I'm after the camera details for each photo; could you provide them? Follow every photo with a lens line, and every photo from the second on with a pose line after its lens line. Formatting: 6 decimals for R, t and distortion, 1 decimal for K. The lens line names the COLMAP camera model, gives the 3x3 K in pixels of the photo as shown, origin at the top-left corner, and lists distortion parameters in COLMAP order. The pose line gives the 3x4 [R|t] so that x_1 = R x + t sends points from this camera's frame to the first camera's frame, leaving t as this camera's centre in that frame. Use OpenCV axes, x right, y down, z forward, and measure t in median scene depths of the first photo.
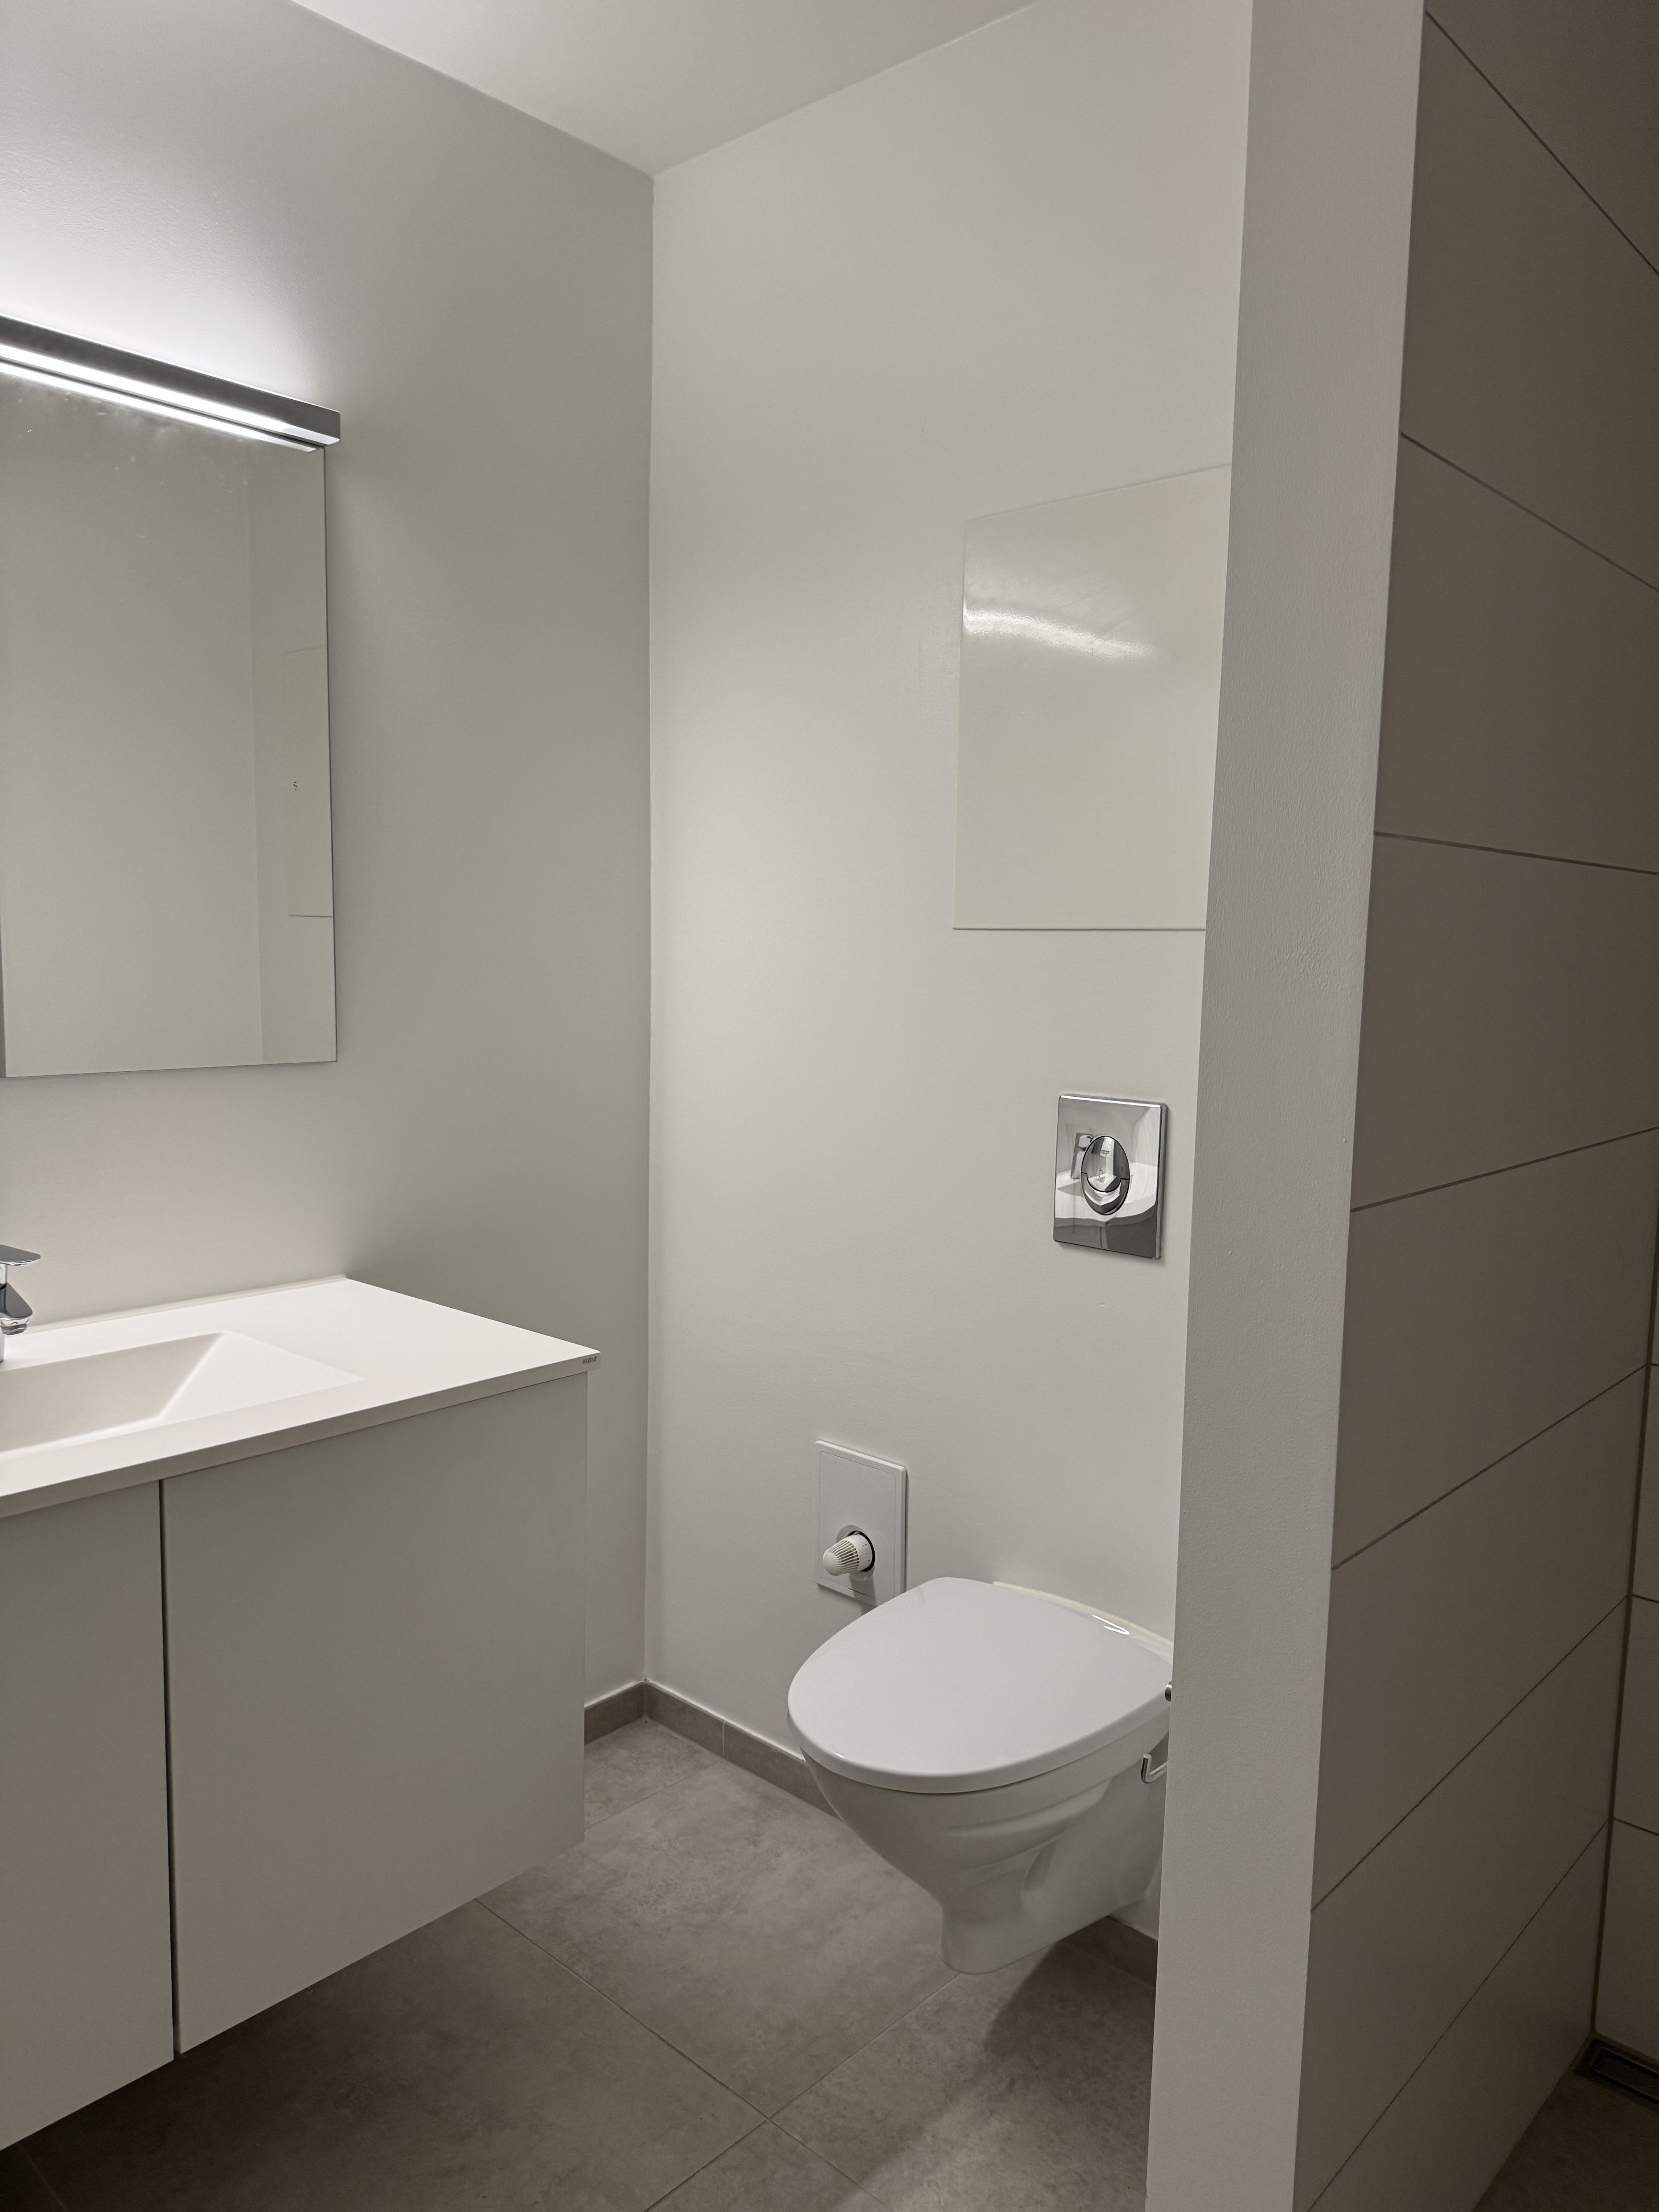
lens RADIAL K [[1582.5, 0, 827.4], [0, 1582.5, 1118.2], [0, 0, 1]] dist [0.050116, -0.017025]
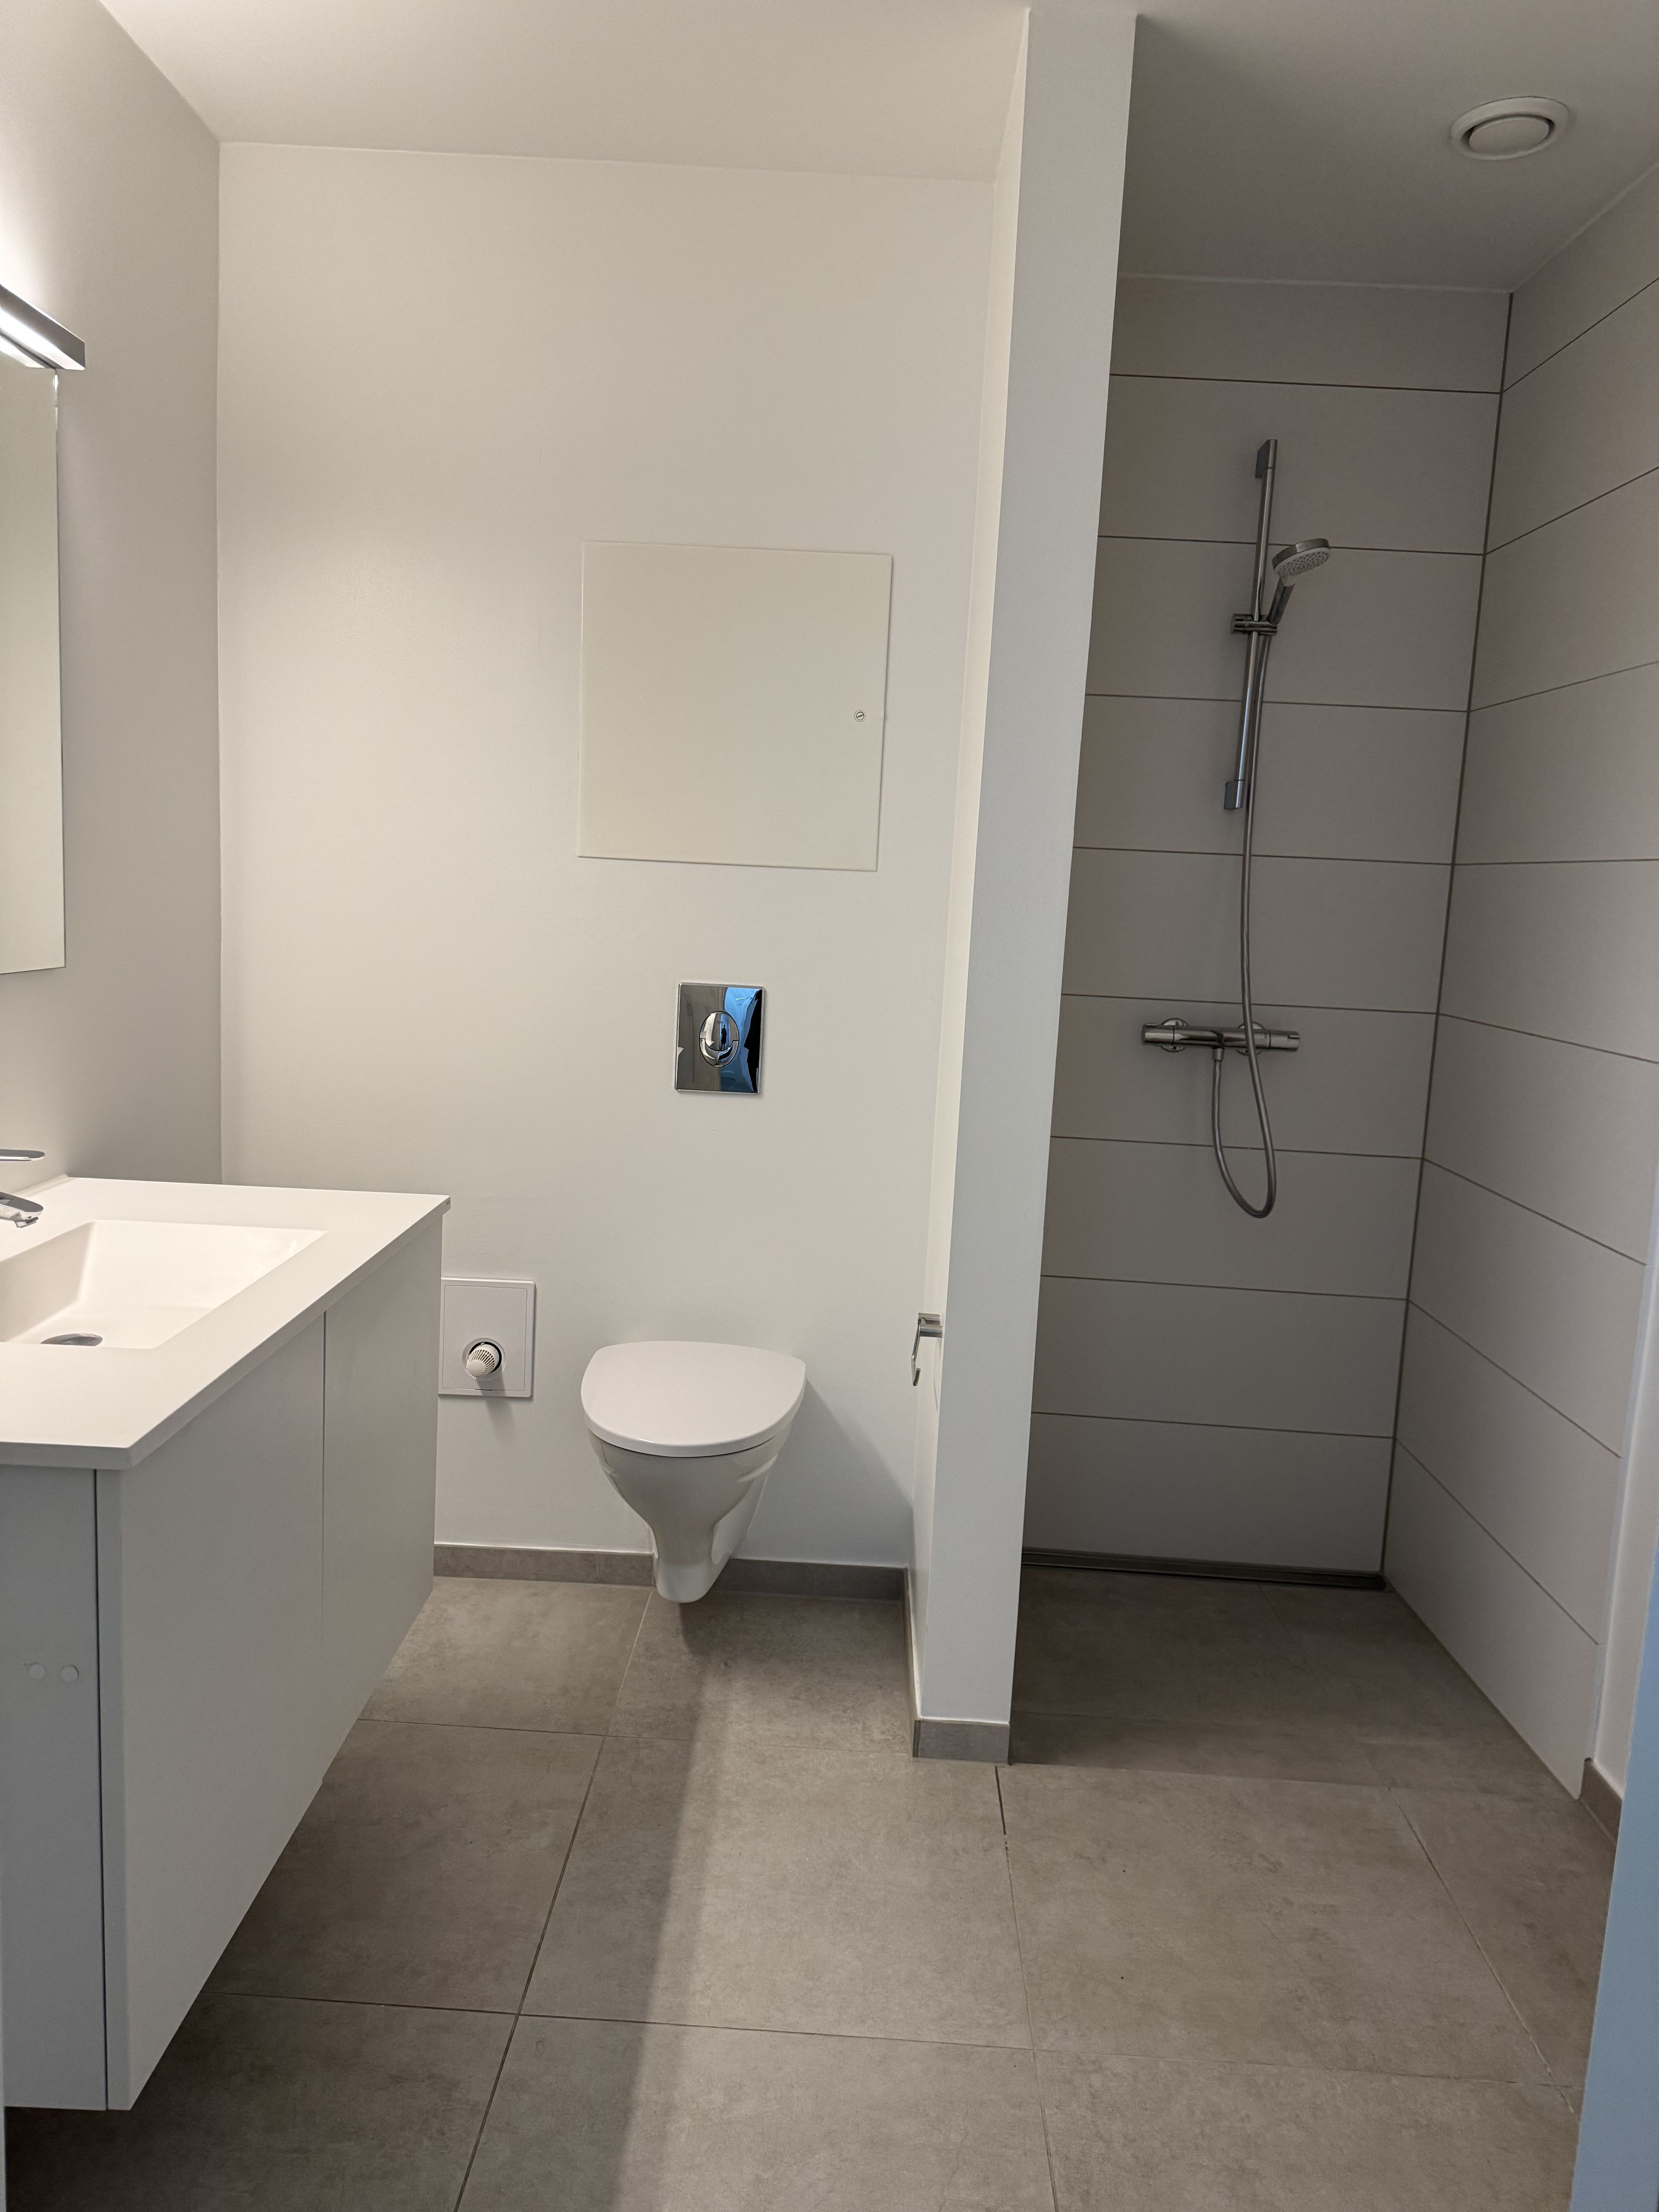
lens RADIAL K [[1582.5, 0, 809.5], [0, 1582.5, 1099.3], [0, 0, 1]] dist [0.050116, -0.017025]
pose [[0.753750, -0.071221, 0.653291, -0.667656], [0.040229, 0.997246, 0.062303, 0.005360], [-0.655929, -0.020680, 0.754539, -0.111244]]
